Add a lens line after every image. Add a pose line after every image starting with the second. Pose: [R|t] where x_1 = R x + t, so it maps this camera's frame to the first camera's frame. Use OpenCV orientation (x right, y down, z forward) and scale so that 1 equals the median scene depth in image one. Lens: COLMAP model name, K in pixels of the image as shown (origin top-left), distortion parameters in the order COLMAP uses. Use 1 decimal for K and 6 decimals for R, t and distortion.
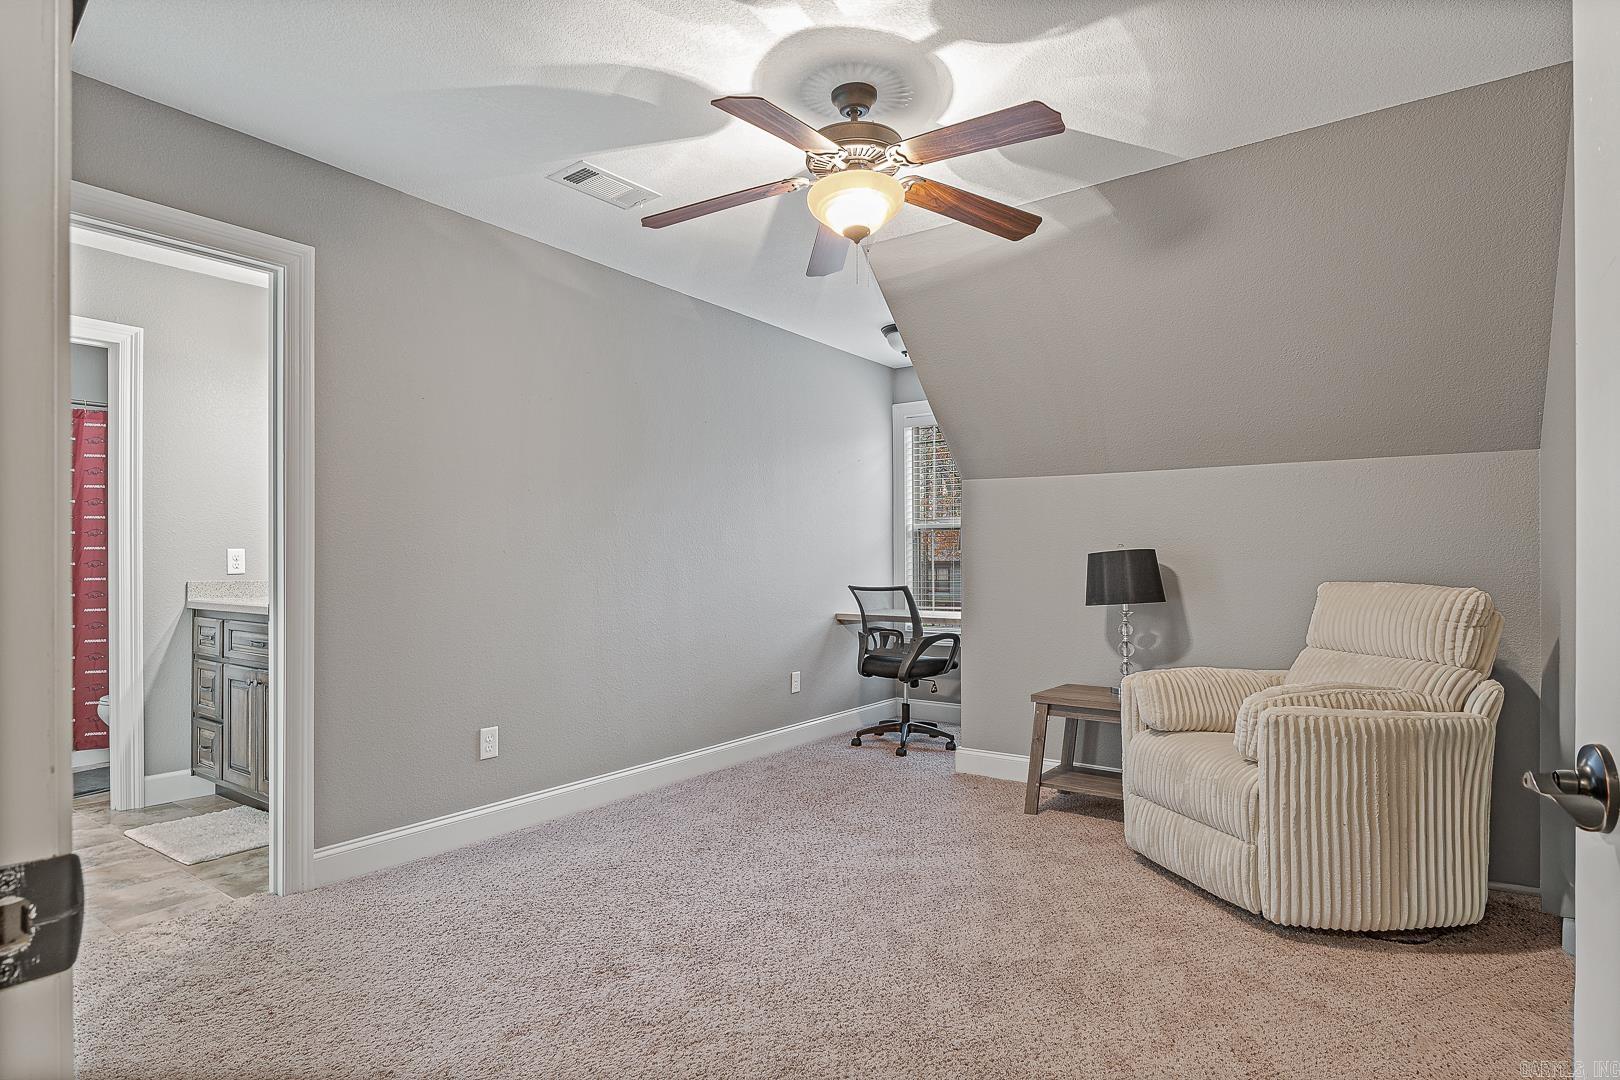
lens RADIAL K [[868.3, 0, 800.4], [0, 868.3, 539.2], [0, 0, 1]] dist [-0.004038, 0.001556]
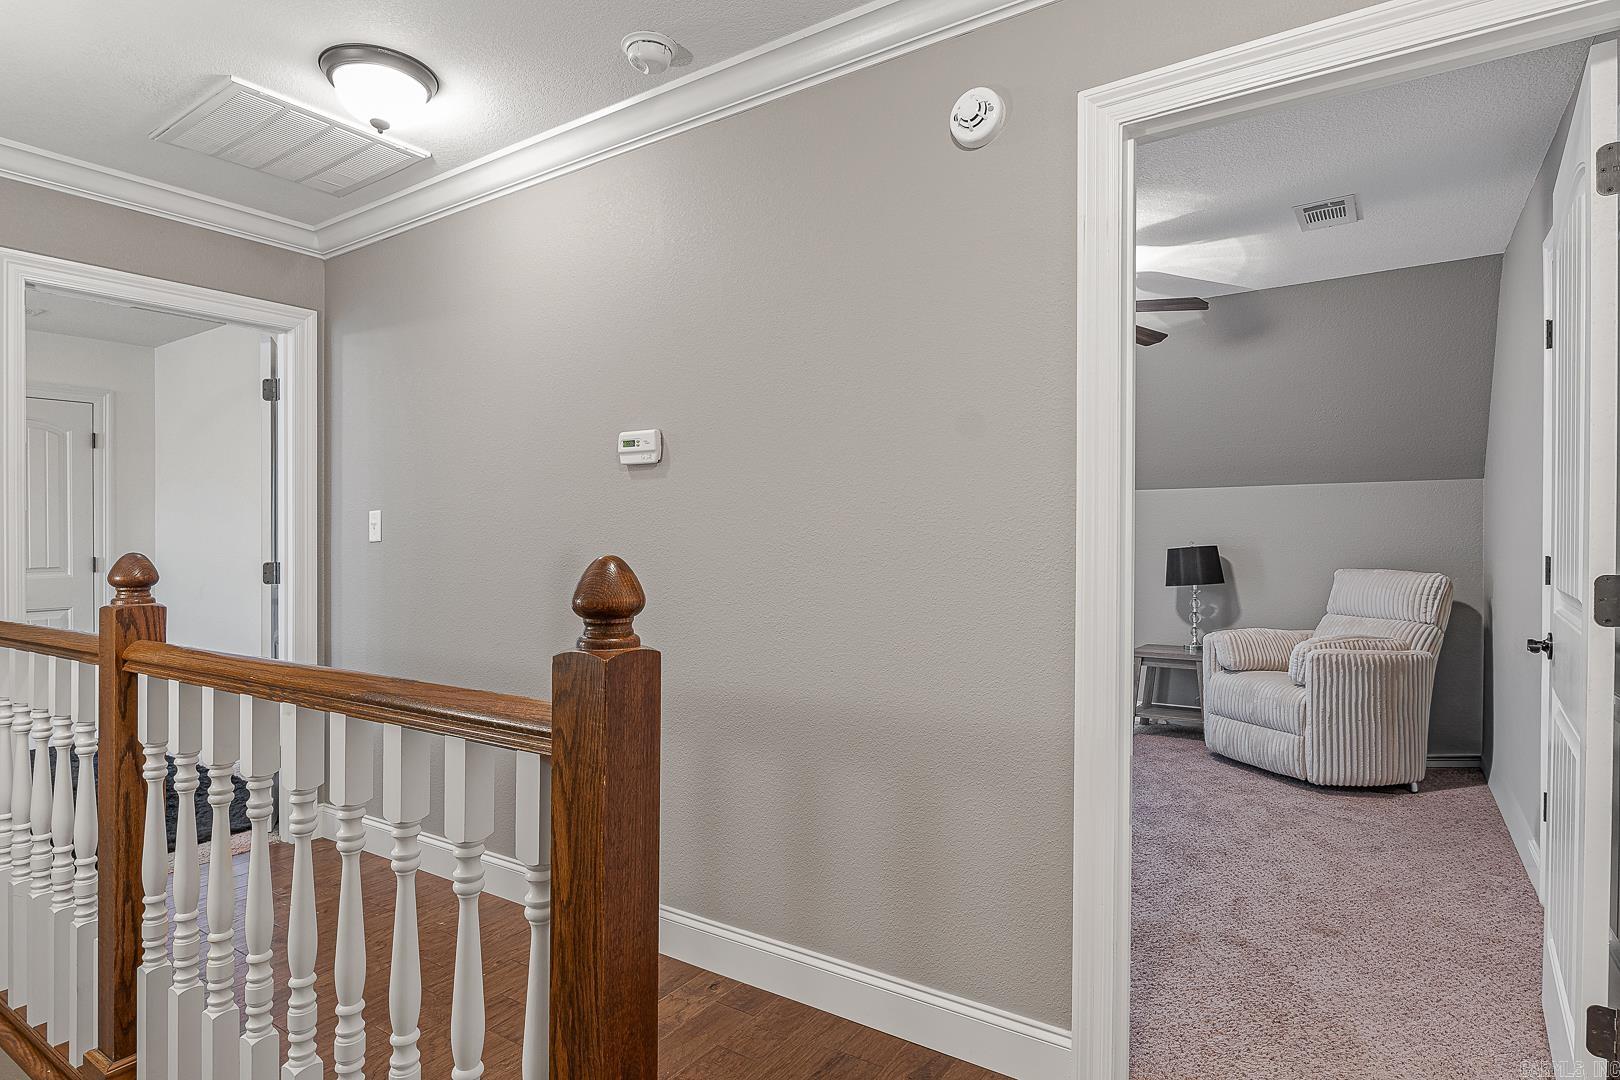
lens RADIAL K [[868.3, 0, 821.0], [0, 868.3, 539.8], [0, 0, 1]] dist [-0.004038, 0.001556]
pose [[0.999258, -0.006218, 0.038011, -0.419130], [0.005414, 0.999760, 0.021217, -0.046095], [-0.038134, -0.020995, 0.999052, -0.549161]]
